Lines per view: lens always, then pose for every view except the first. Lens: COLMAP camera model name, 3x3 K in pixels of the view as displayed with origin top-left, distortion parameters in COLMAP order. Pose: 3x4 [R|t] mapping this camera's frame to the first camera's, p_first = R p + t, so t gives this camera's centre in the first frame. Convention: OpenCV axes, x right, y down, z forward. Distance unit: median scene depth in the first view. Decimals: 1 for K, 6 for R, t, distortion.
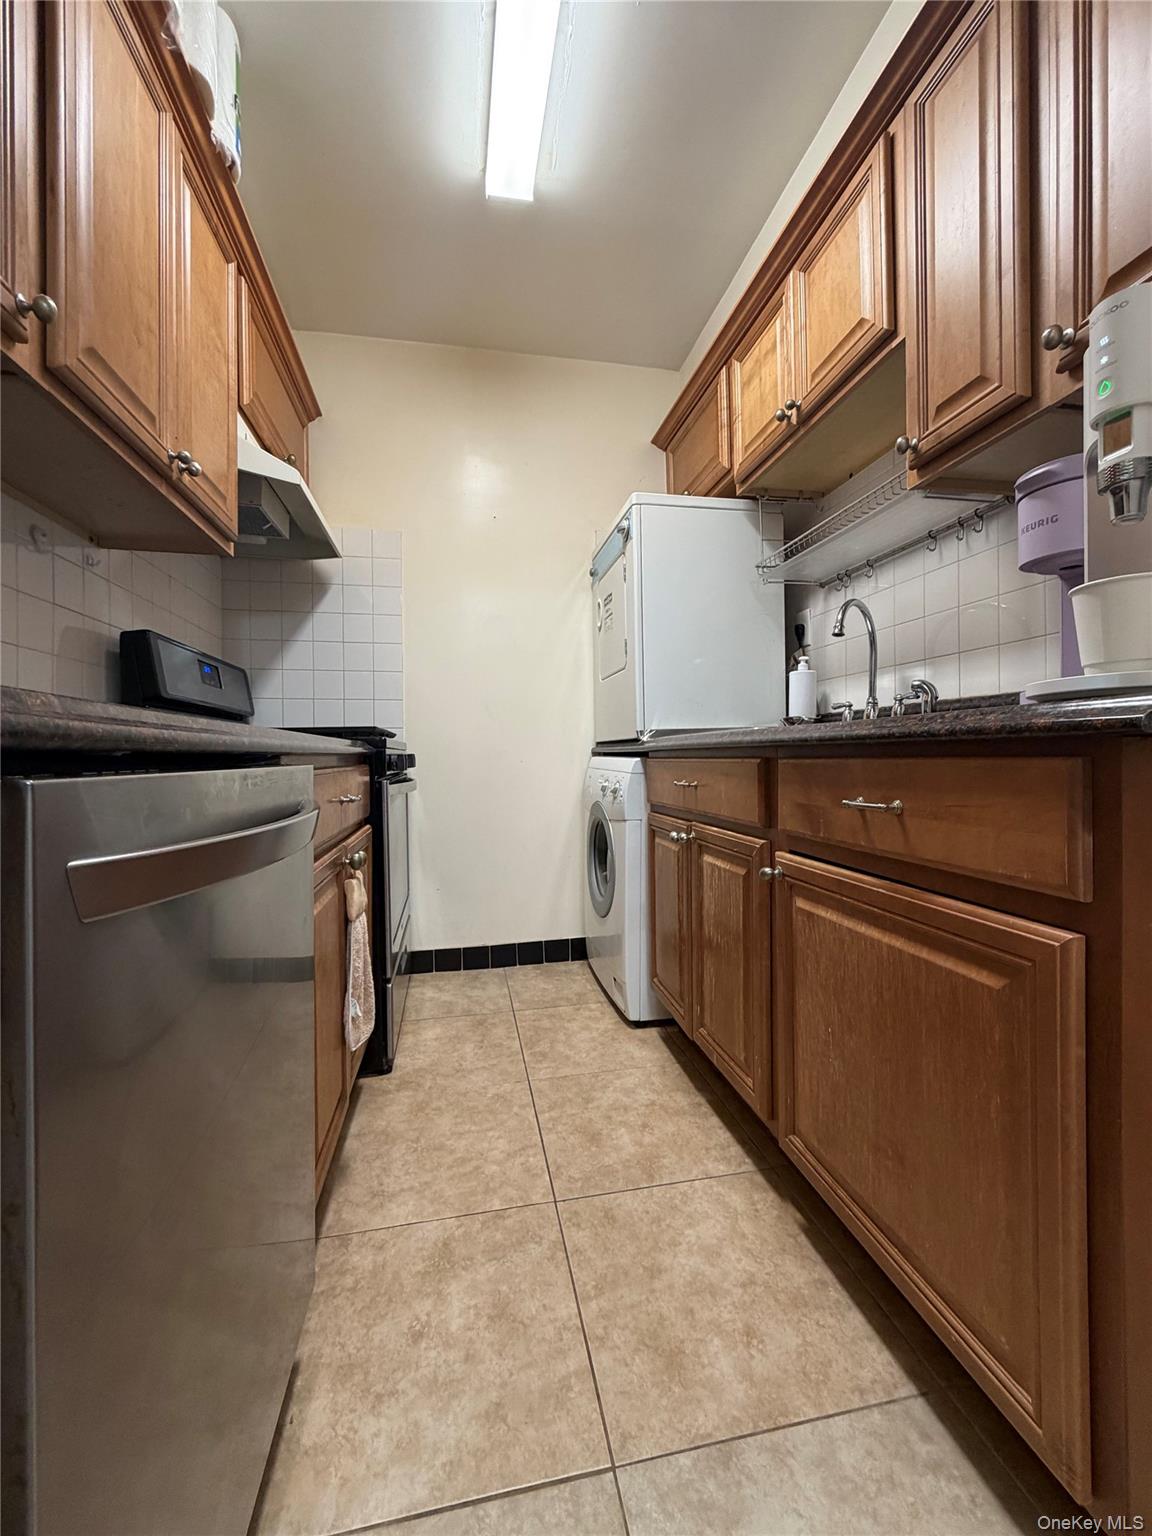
lens RADIAL K [[615.2, 0, 576.5], [0, 615.2, 767.0], [0, 0, 1]] dist [-0.002933, 0.000197]
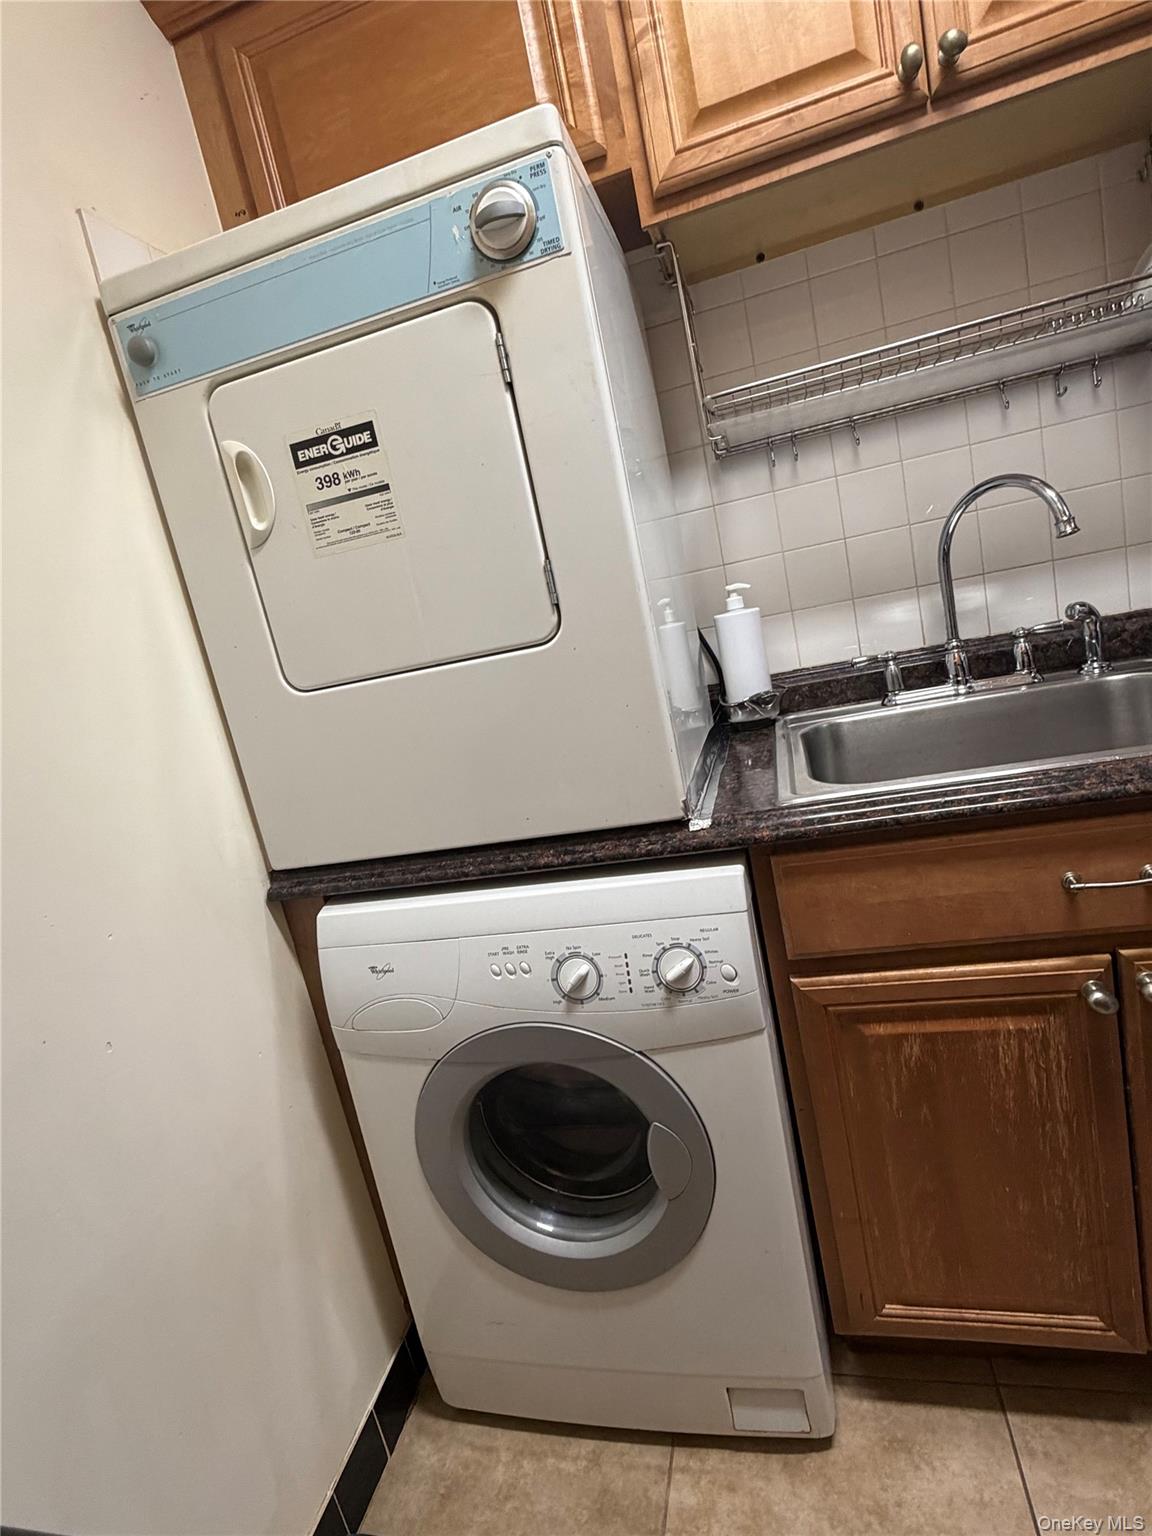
lens RADIAL K [[766.1, 0, 581.2], [0, 766.1, 759.3], [0, 0, 1]] dist [-0.006805, -0.000041]
pose [[0.397226, -0.280840, 0.873694, -0.348280], [0.205101, 0.955112, 0.213761, -0.230383], [-0.894508, 0.094284, 0.436996, 0.910536]]
